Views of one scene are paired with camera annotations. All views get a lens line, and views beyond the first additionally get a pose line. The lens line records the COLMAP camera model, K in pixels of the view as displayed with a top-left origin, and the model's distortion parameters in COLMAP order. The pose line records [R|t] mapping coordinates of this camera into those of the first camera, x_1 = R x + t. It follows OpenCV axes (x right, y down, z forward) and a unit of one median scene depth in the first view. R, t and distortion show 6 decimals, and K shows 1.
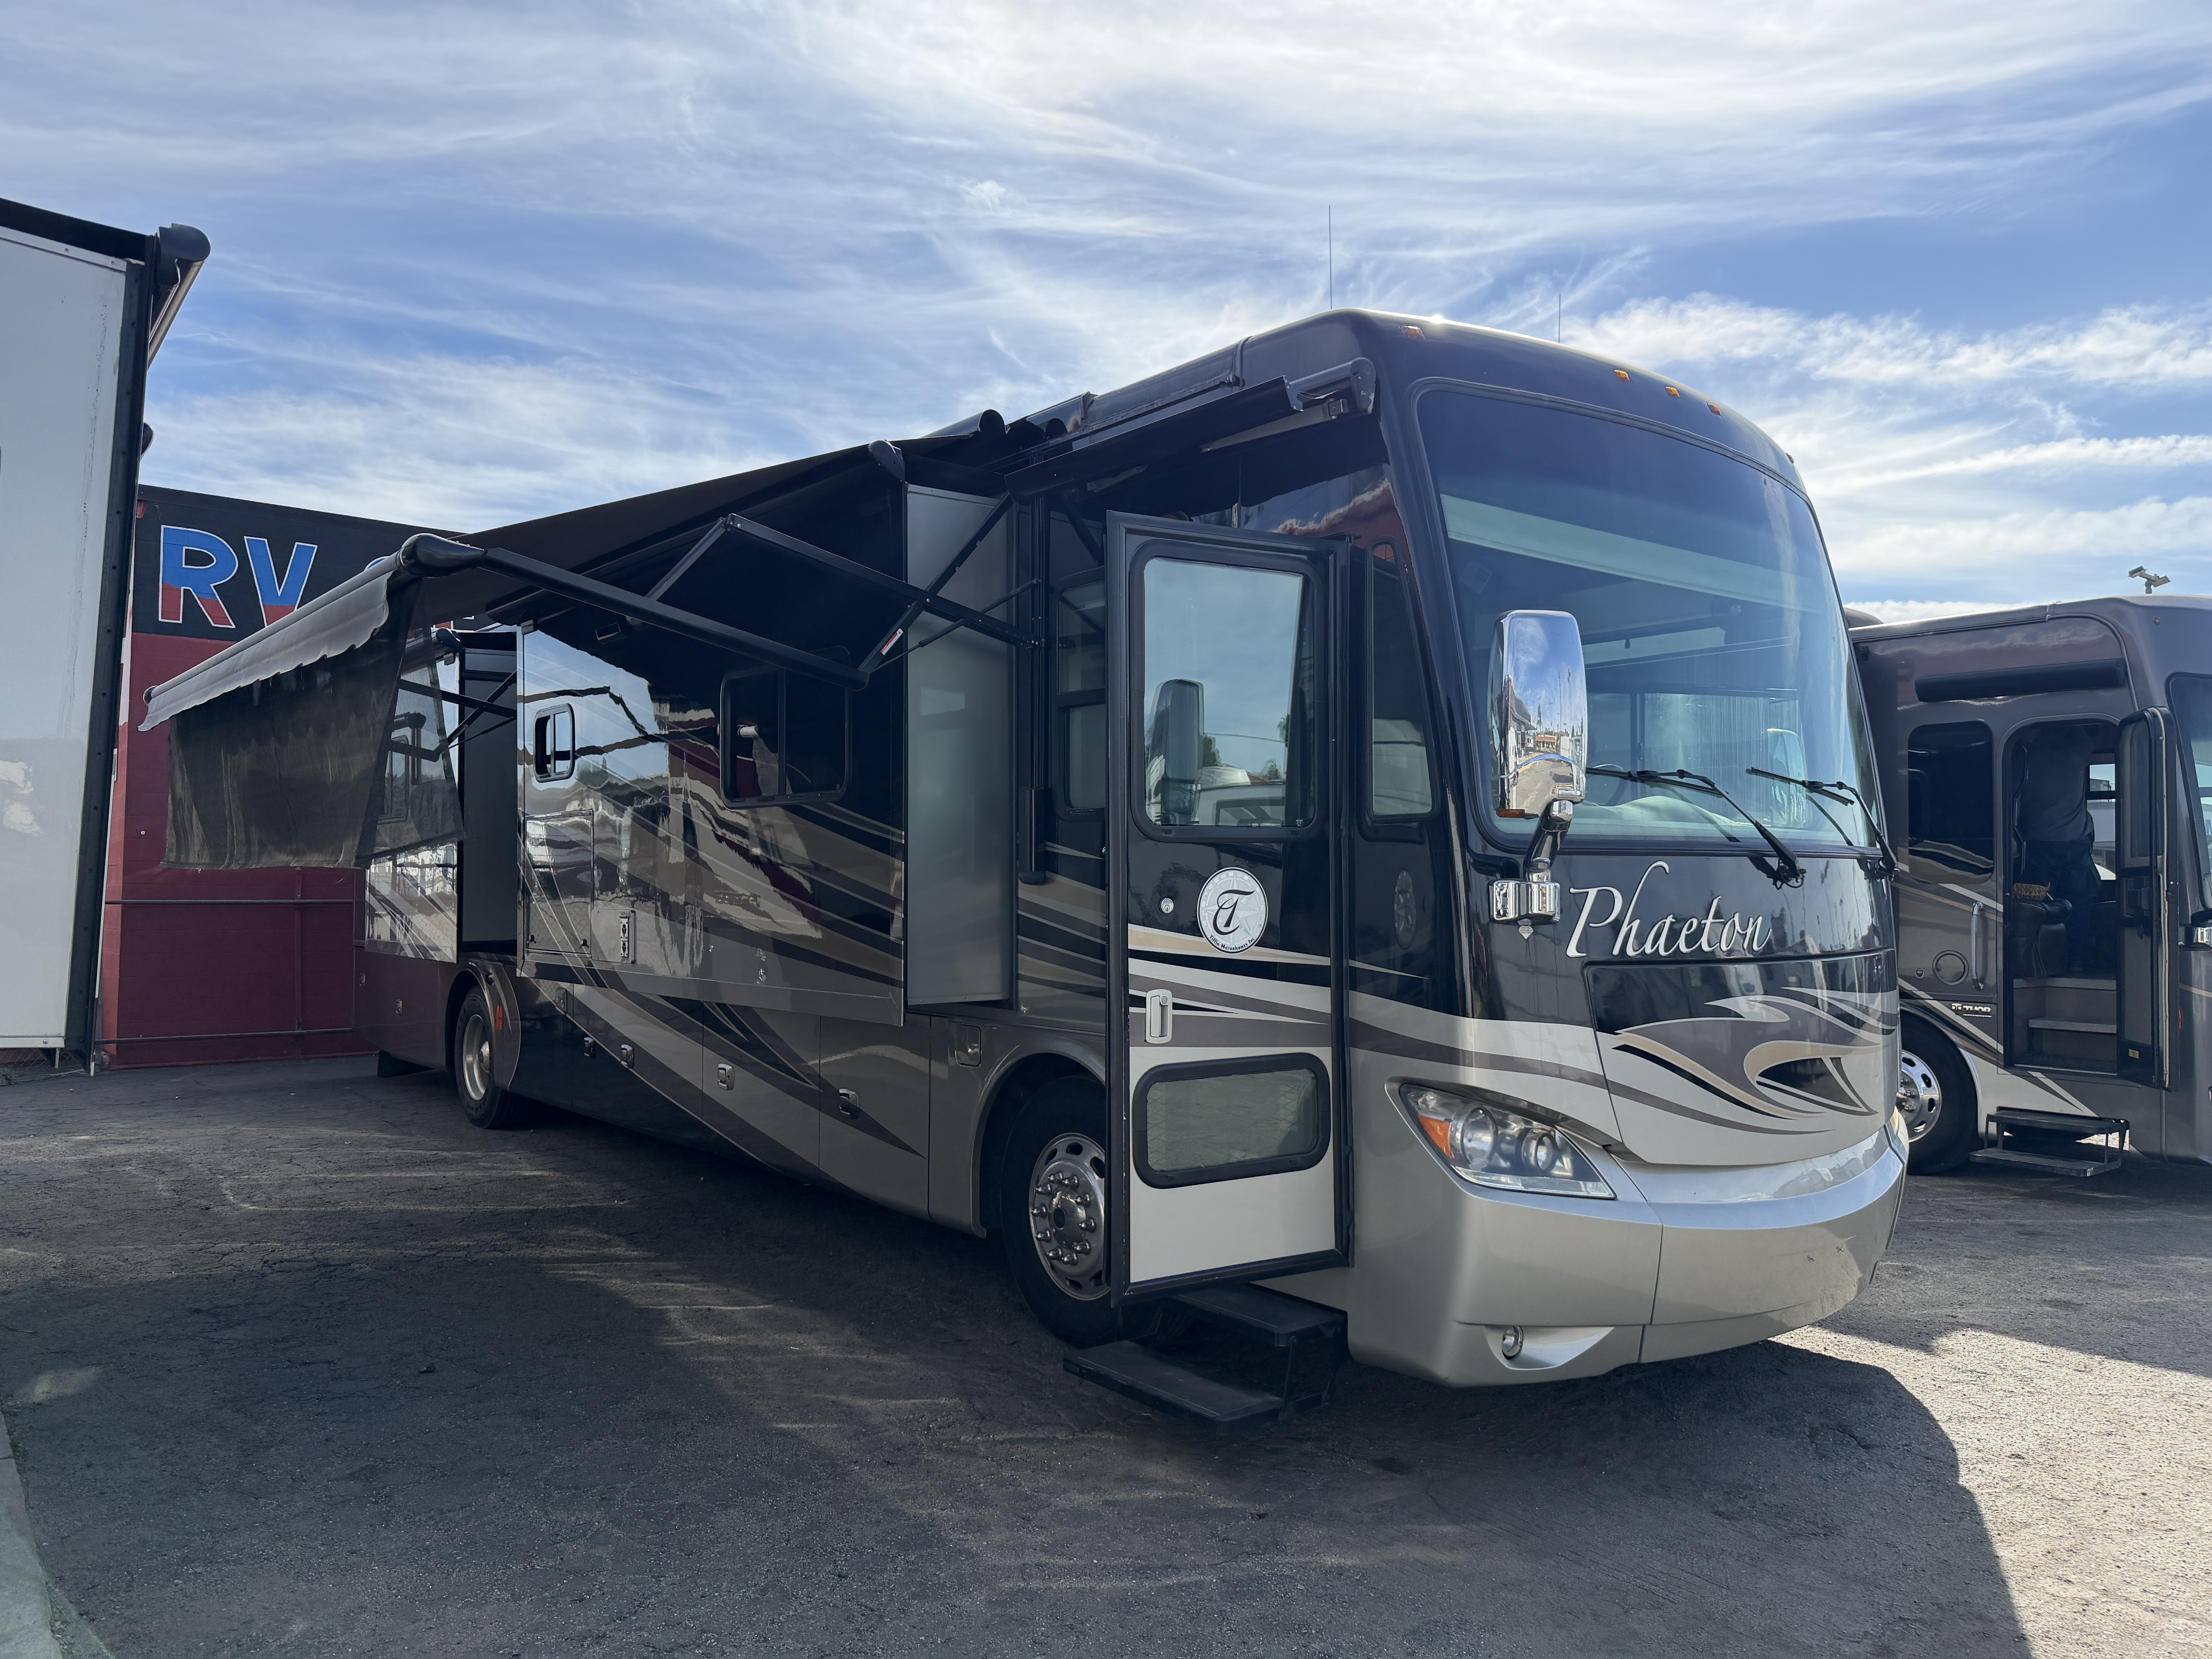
lens RADIAL K [[1545.8, 0, 1106.4], [0, 1545.8, 830.4], [0, 0, 1]] dist [-0.009956, -0.003220]
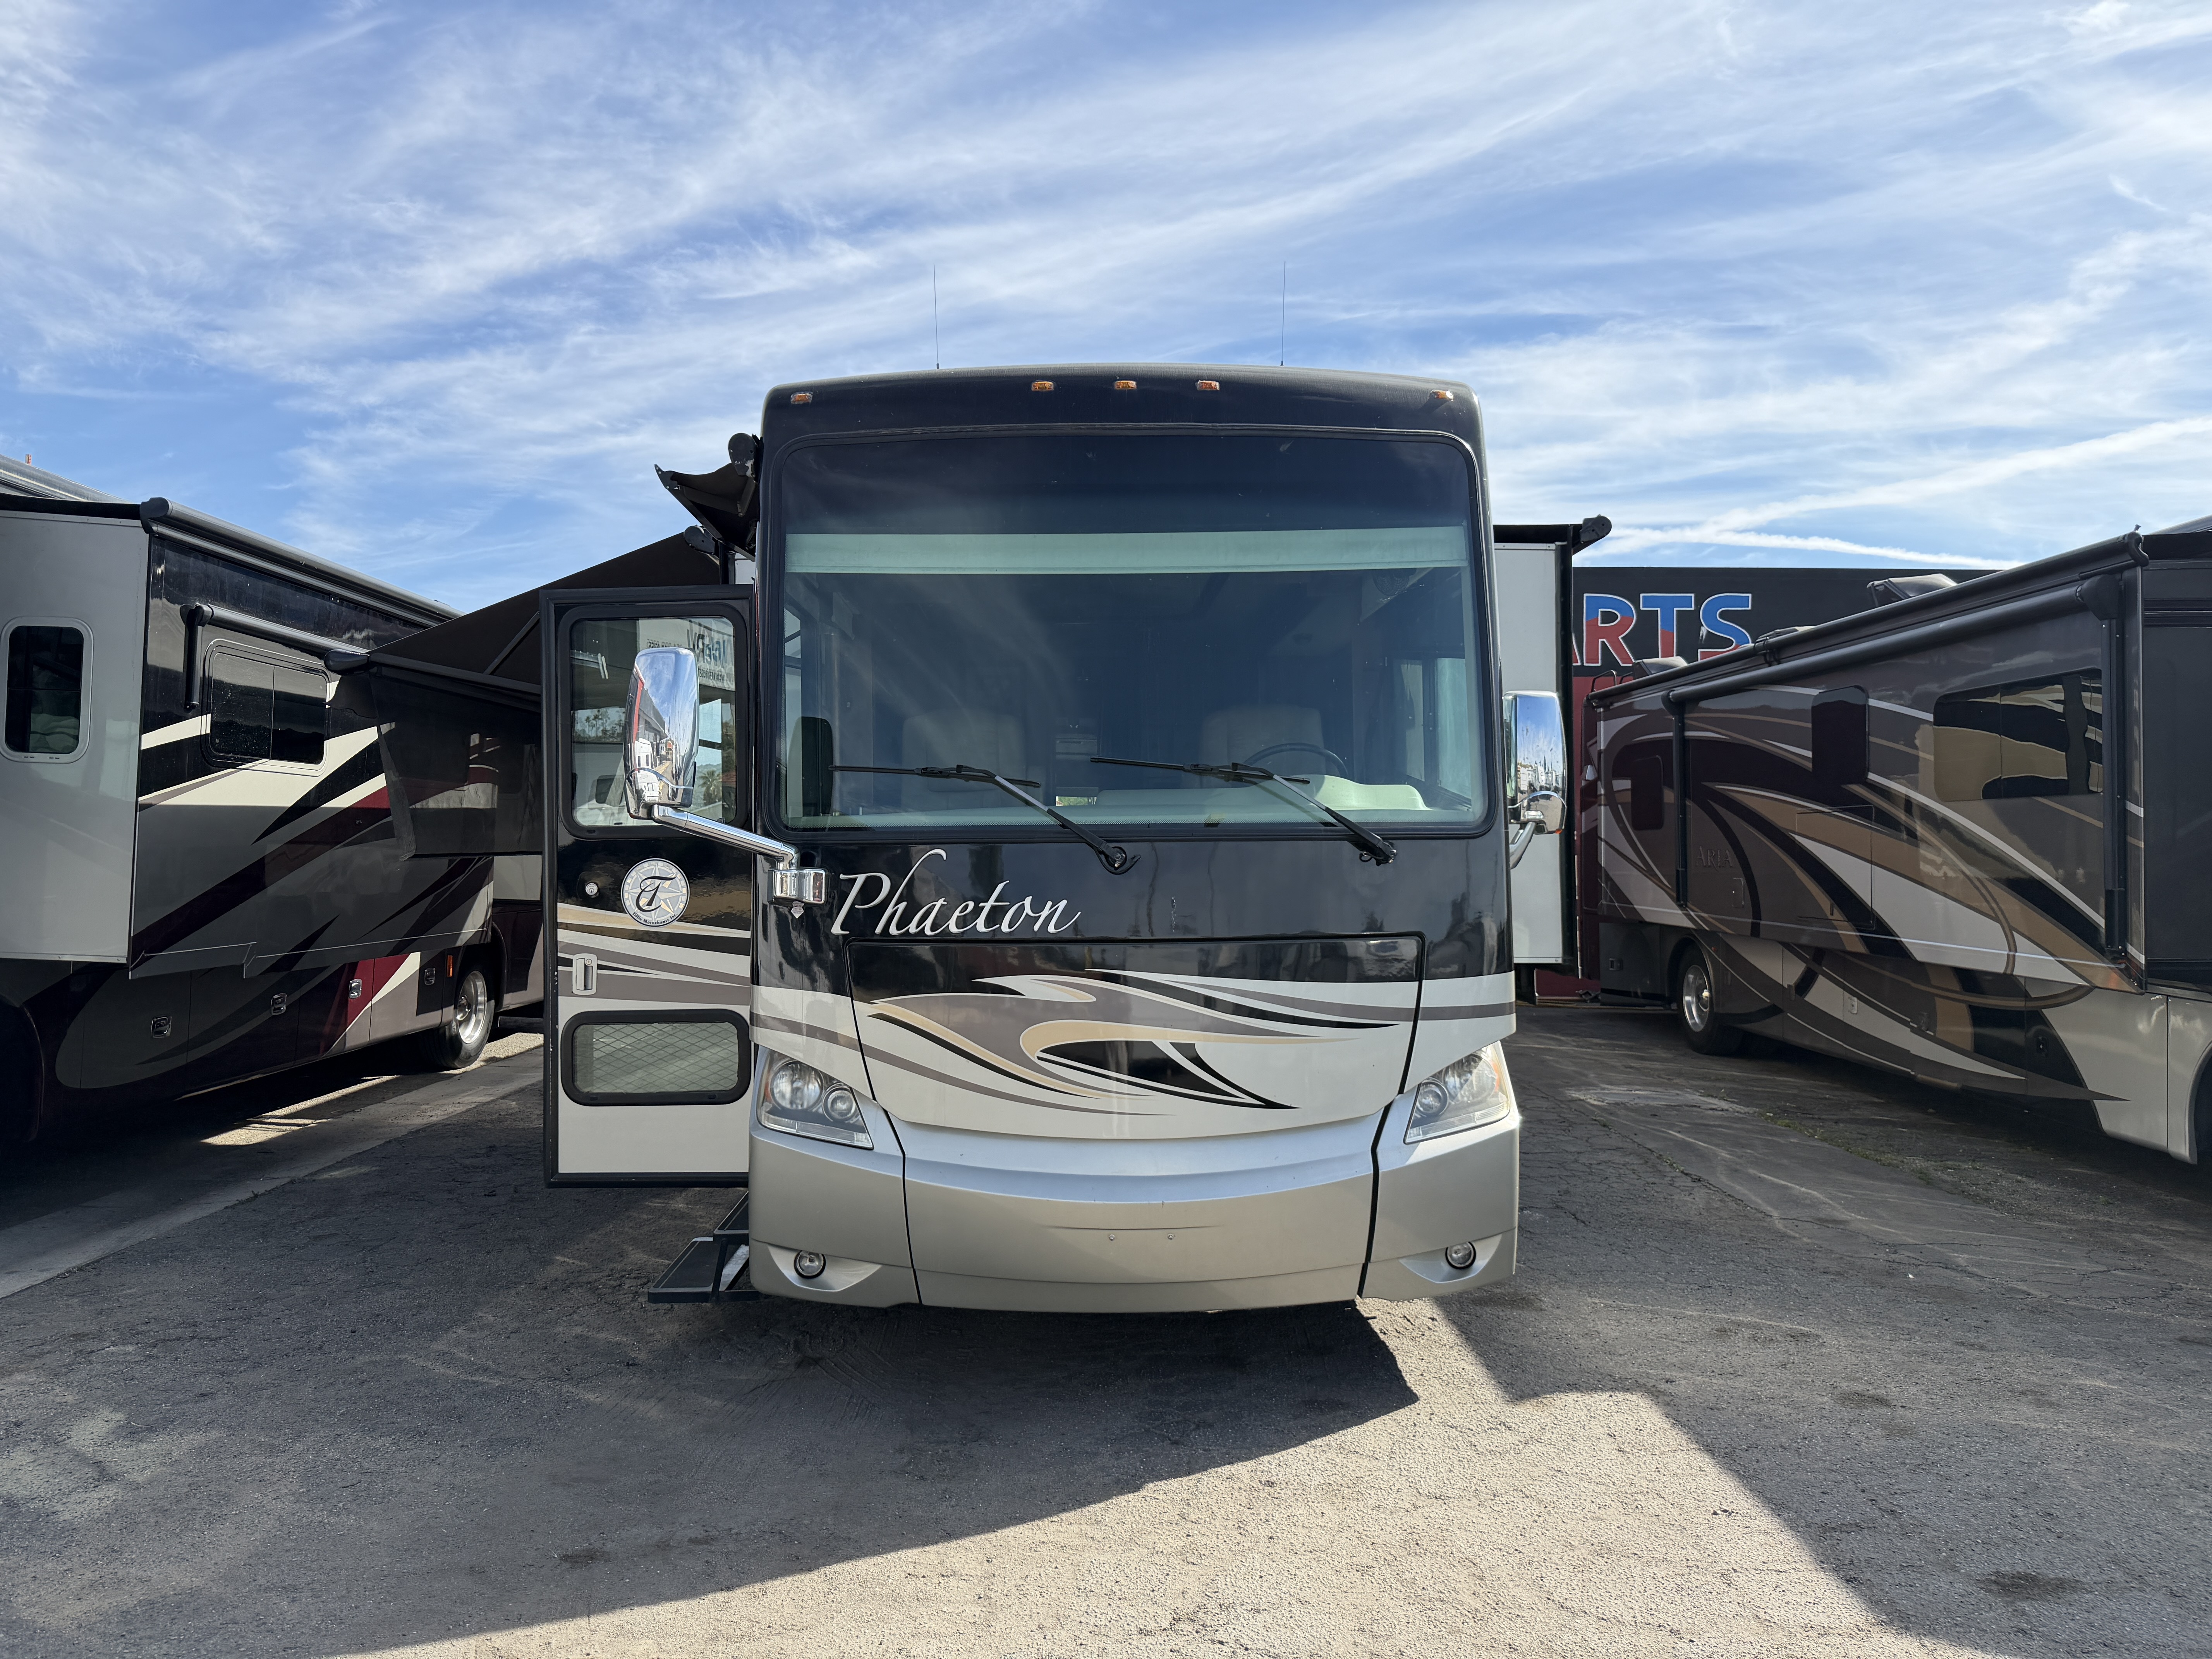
lens RADIAL K [[1559.5, 0, 1099.0], [0, 1559.5, 814.9], [0, 0, 1]] dist [0.001001, -0.003794]
pose [[0.789992, -0.026653, -0.612538, 1.158418], [0.033208, 0.999448, -0.000659, 0.000863], [0.612217, -0.019821, 0.790441, 0.210767]]
